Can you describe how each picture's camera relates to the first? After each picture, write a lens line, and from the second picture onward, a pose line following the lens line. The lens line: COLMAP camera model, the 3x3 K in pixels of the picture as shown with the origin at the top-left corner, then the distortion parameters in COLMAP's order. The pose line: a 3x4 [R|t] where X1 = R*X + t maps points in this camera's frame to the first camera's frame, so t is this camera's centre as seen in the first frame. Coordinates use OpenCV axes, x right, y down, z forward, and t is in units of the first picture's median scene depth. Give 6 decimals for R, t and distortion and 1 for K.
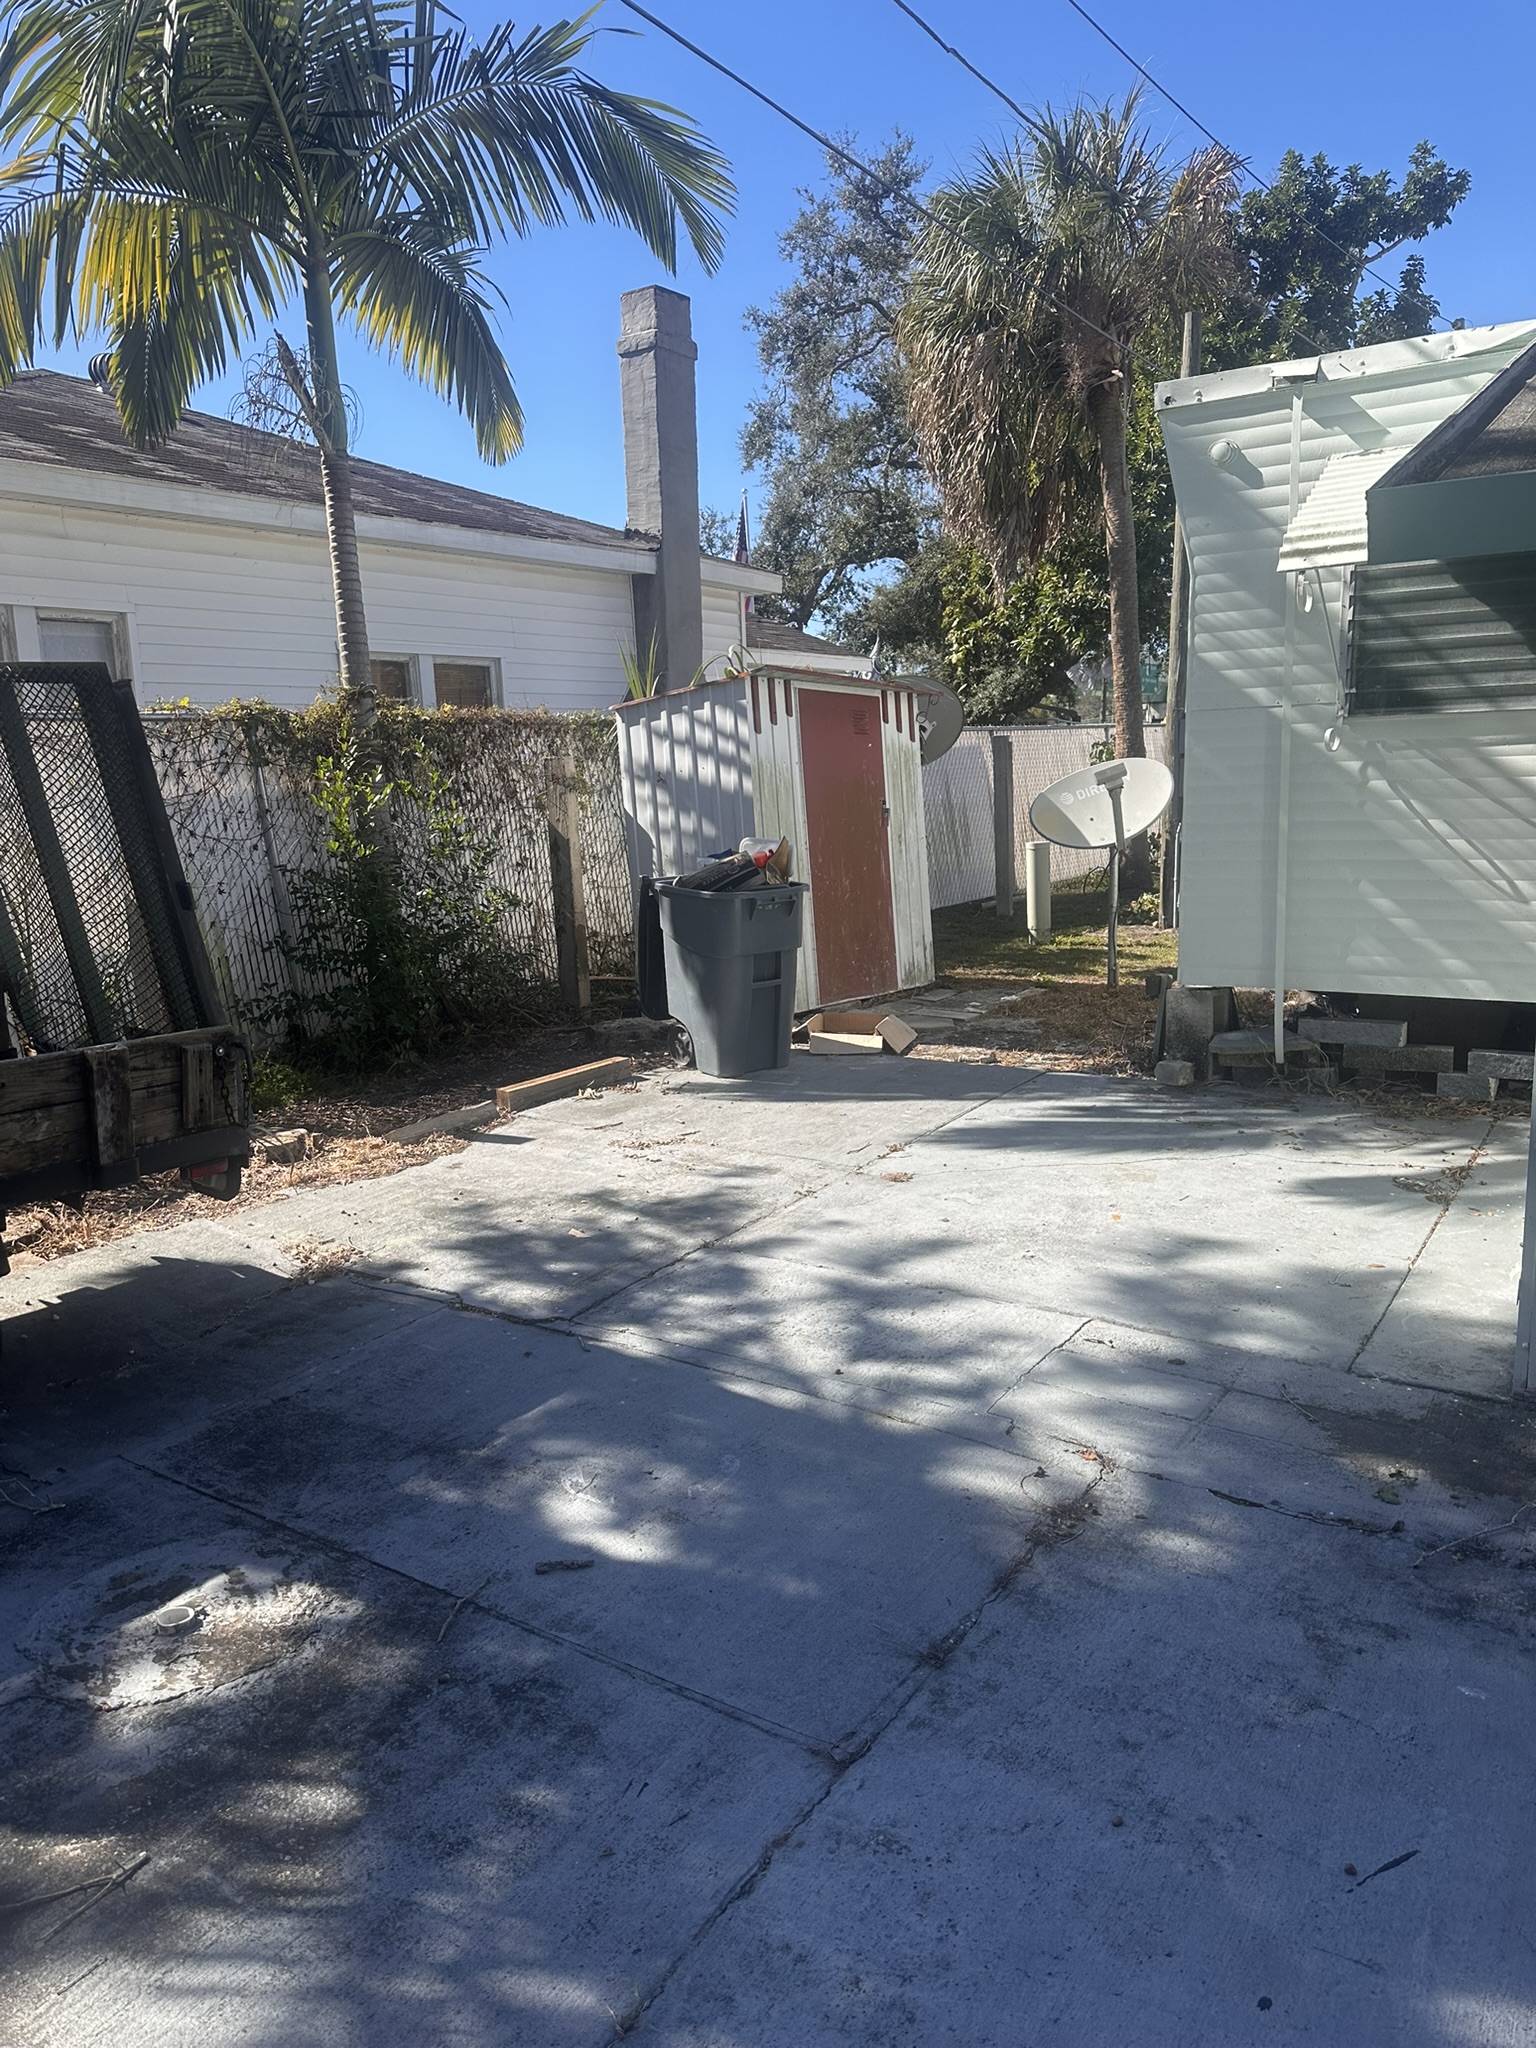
lens RADIAL K [[1441.5, 0, 768.0], [0, 1441.5, 1024.0], [0, 0, 1]] dist [0.046634, -0.046528]
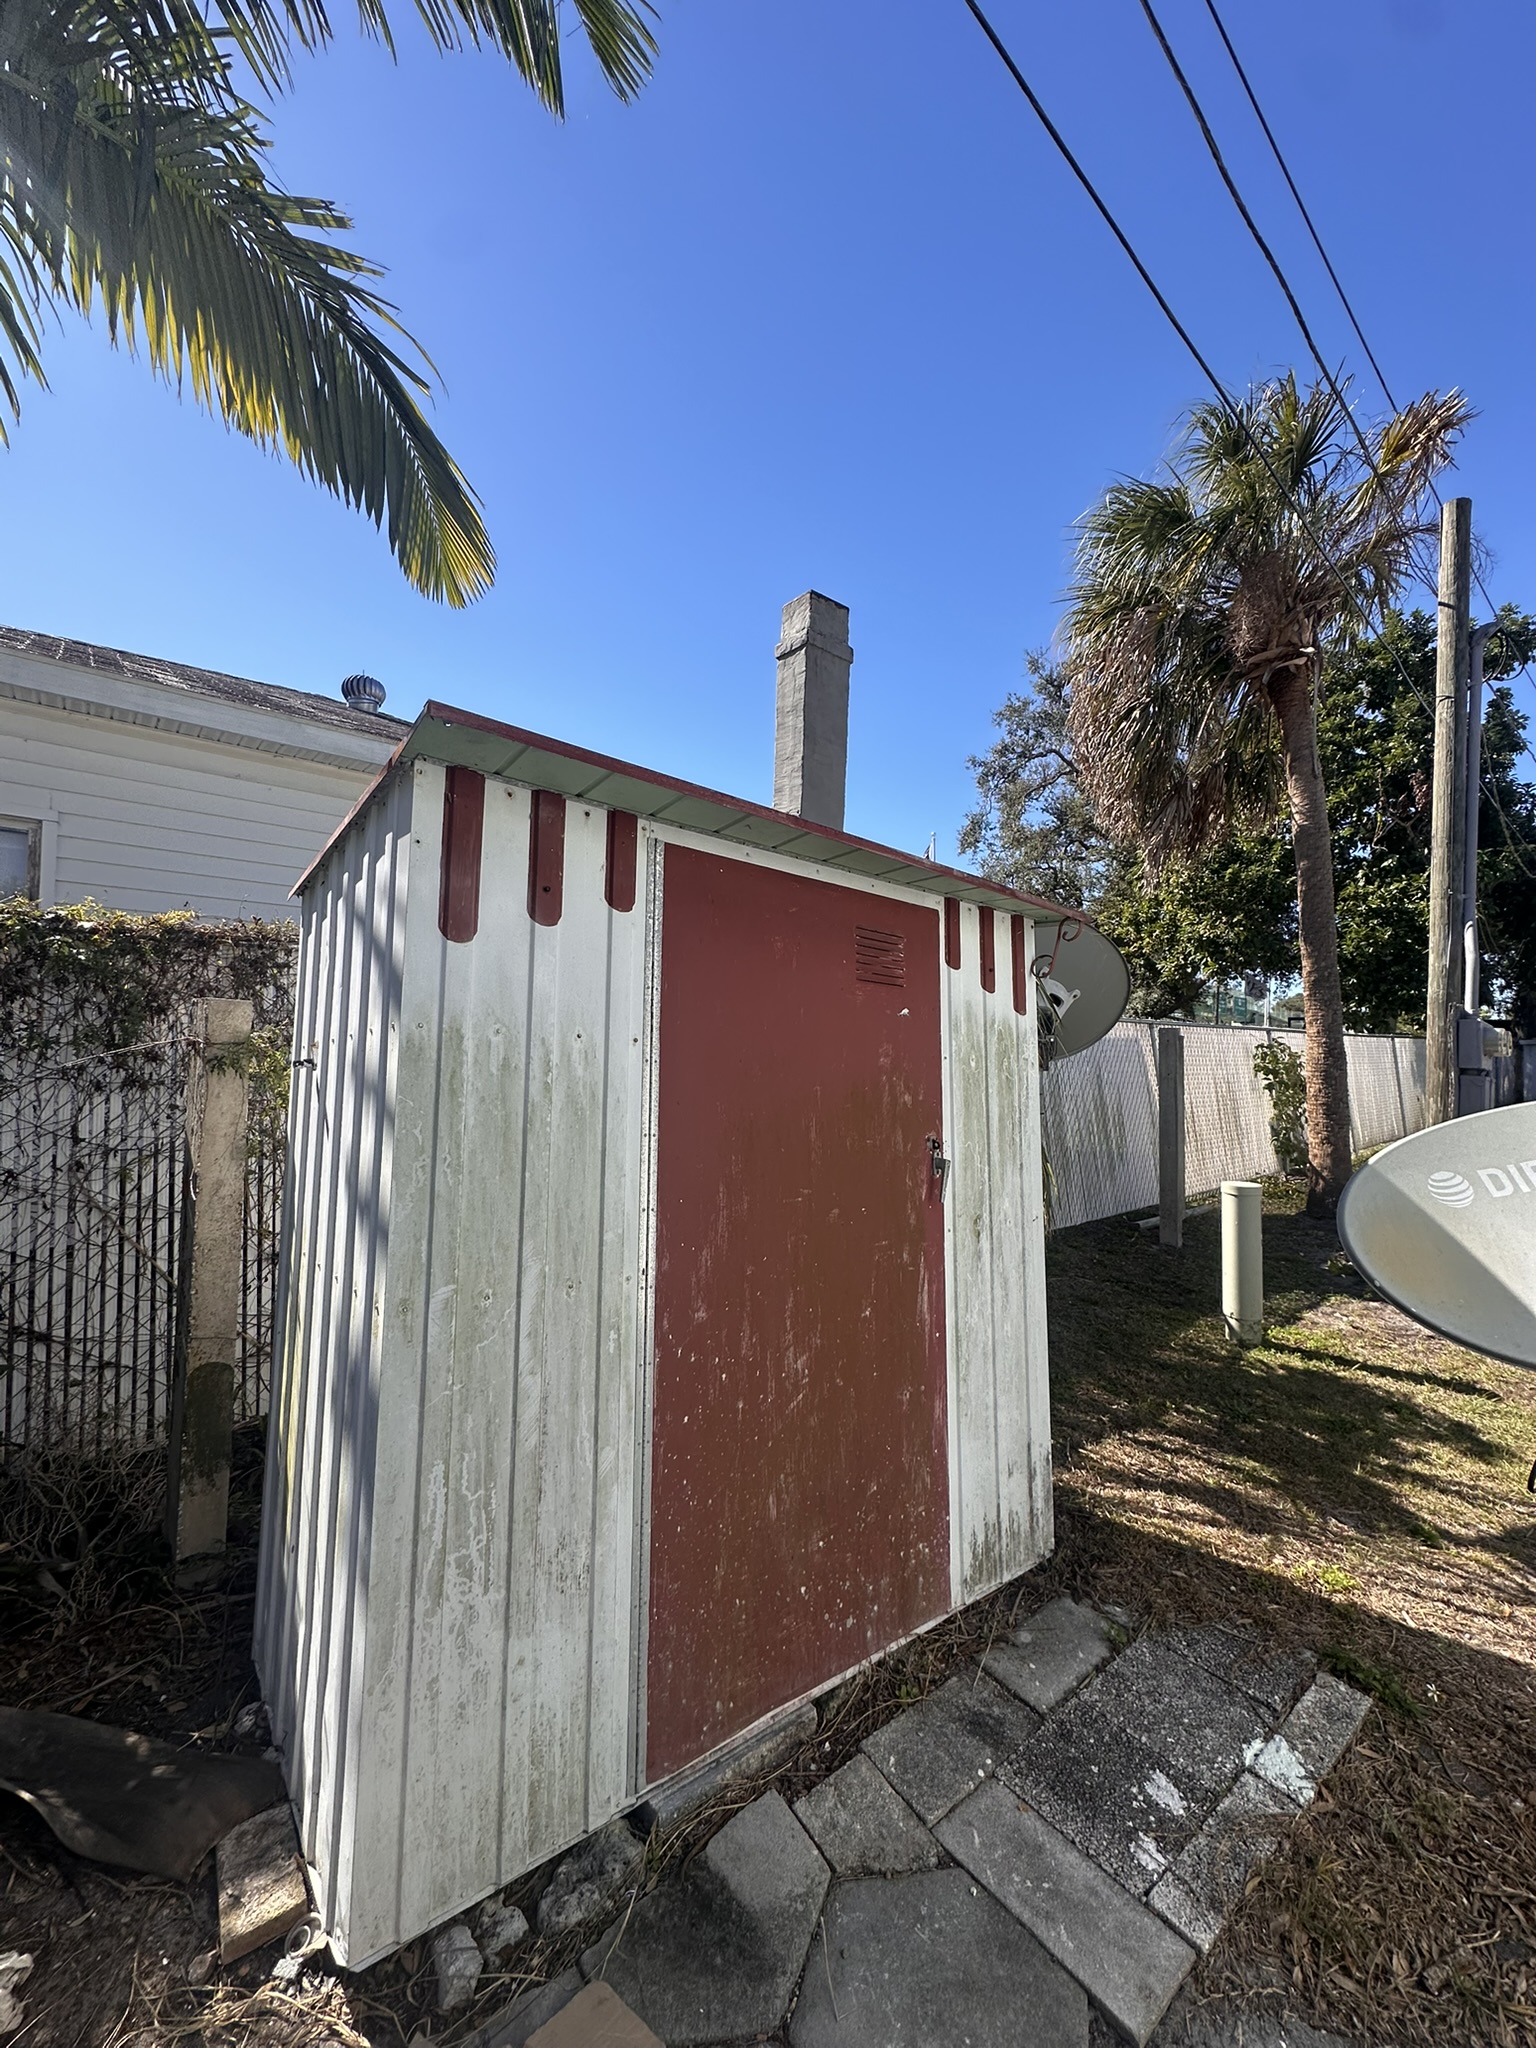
lens RADIAL K [[817.1, 0, 767.9], [0, 817.1, 1019.6], [0, 0, 1]] dist [0.000859, 0.000257]
pose [[0.963234, 0.050466, -0.263882, 0.062081], [-0.102736, 0.976739, -0.188219, -0.091186], [0.248245, 0.208409, 0.946013, 0.492251]]
